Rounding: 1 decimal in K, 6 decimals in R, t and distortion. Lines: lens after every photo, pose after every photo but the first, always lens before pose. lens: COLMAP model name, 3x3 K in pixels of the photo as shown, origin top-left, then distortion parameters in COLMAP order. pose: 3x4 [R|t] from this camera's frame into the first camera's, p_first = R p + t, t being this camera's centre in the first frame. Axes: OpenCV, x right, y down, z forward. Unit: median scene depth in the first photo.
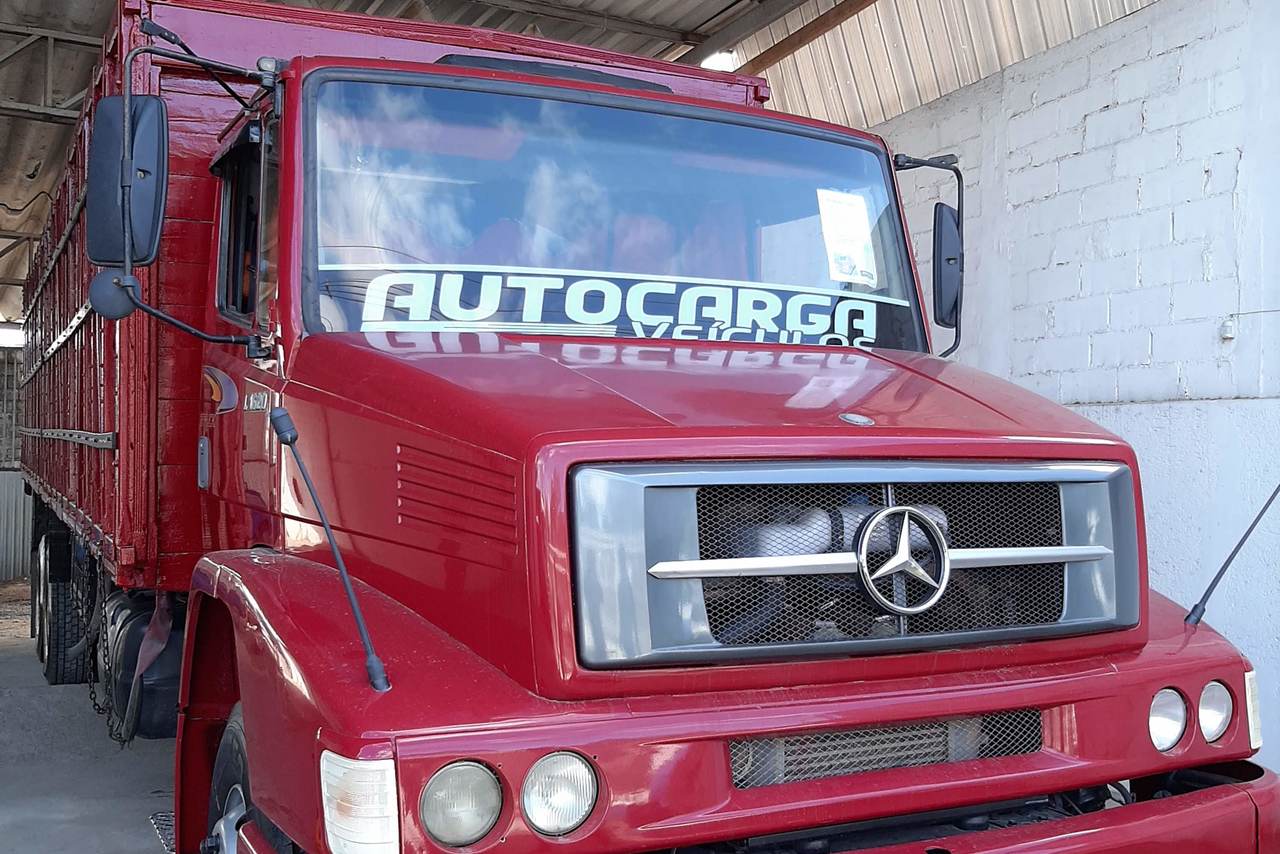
lens RADIAL K [[1300.5, 0, 612.3], [0, 1300.5, 466.9], [0, 0, 1]] dist [0.038111, 0.000000]
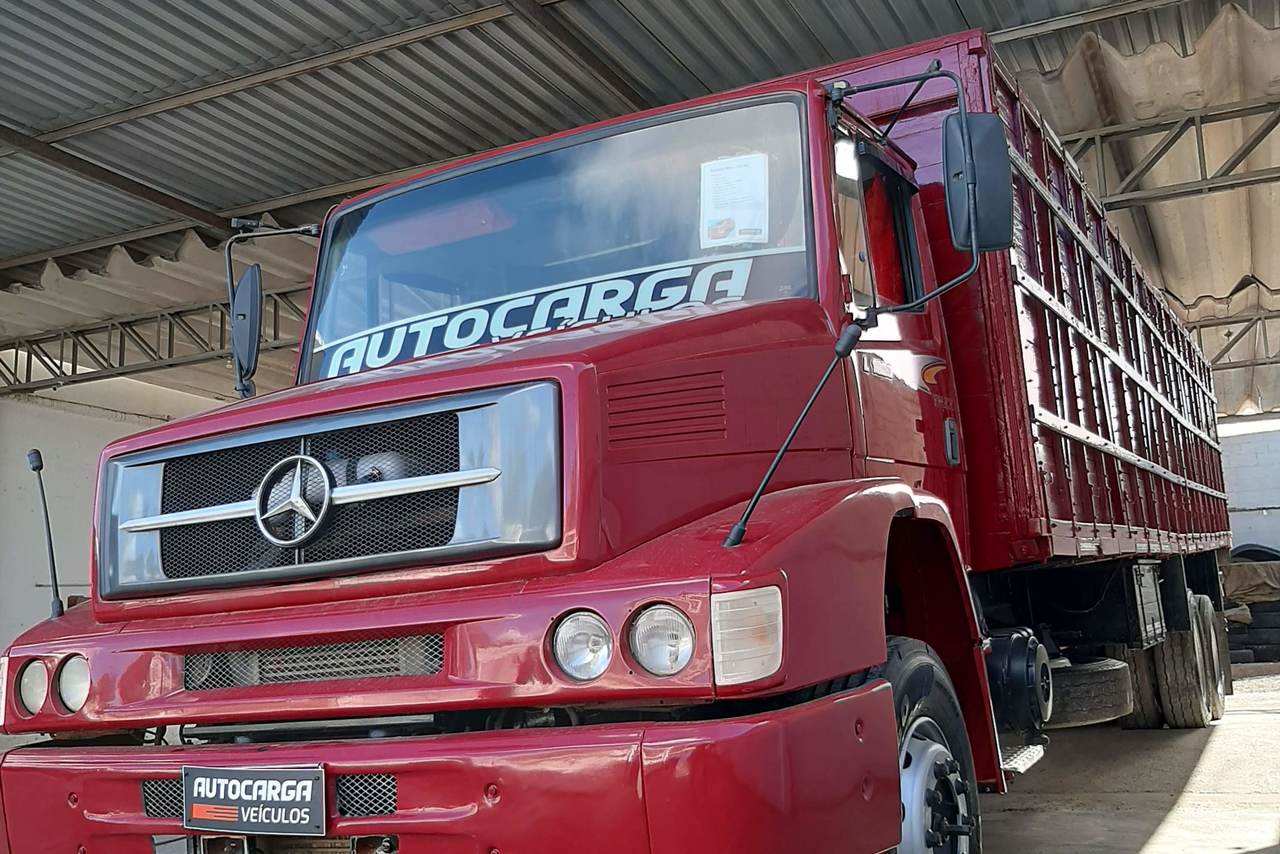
lens RADIAL K [[1300.5, 0, 639.7], [0, 1300.5, 428.4], [0, 0, 1]] dist [0.038111, 0.000000]
pose [[0.614514, -0.161648, -0.772167, 0.988648], [0.077399, 0.986414, -0.144902, 0.149362], [0.785100, 0.029279, 0.618677, 0.381248]]
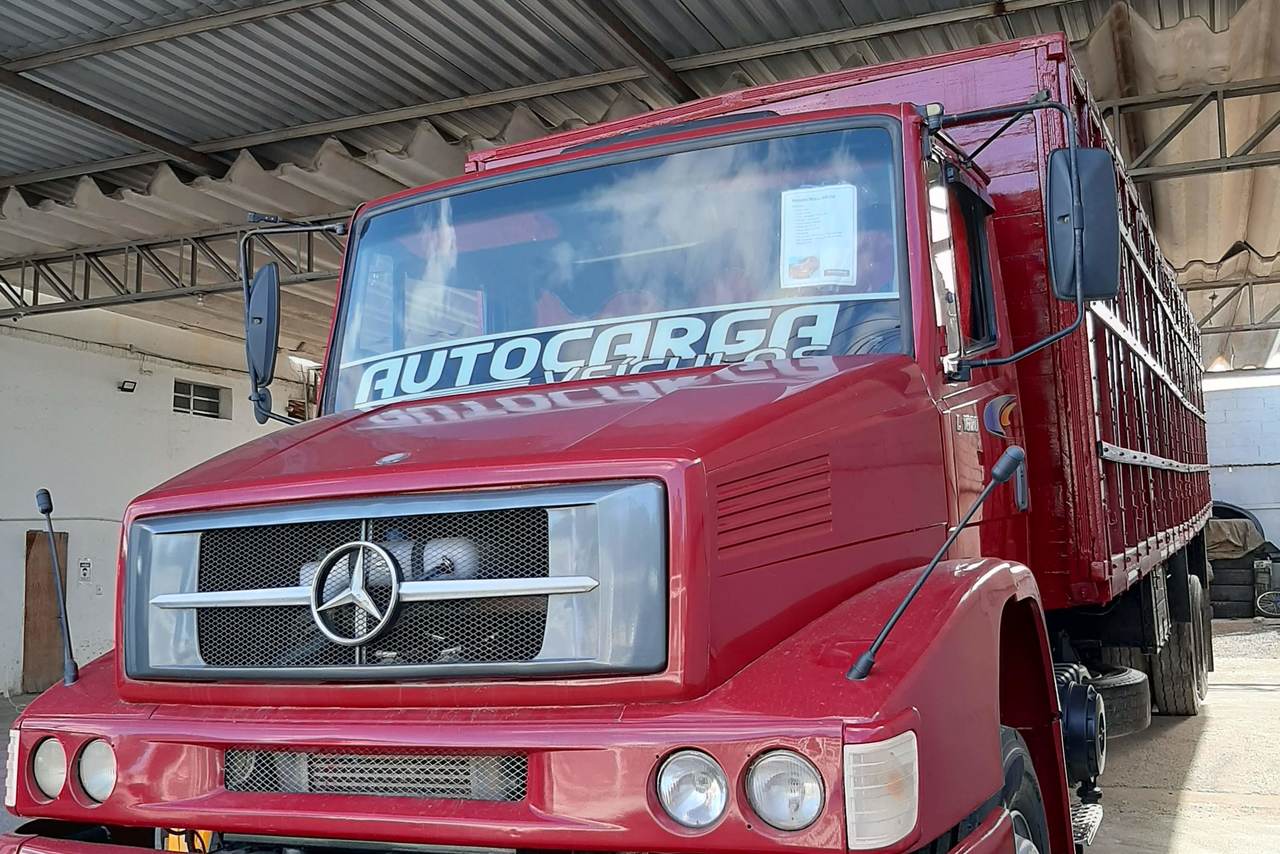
lens RADIAL K [[1300.5, 0, 641.9], [0, 1300.5, 426.2], [0, 0, 1]] dist [0.038111, 0.000000]
pose [[0.645048, -0.097743, -0.757865, 0.878543], [0.051554, 0.995092, -0.084458, 0.028745], [0.762401, 0.015408, 0.646922, 0.364933]]
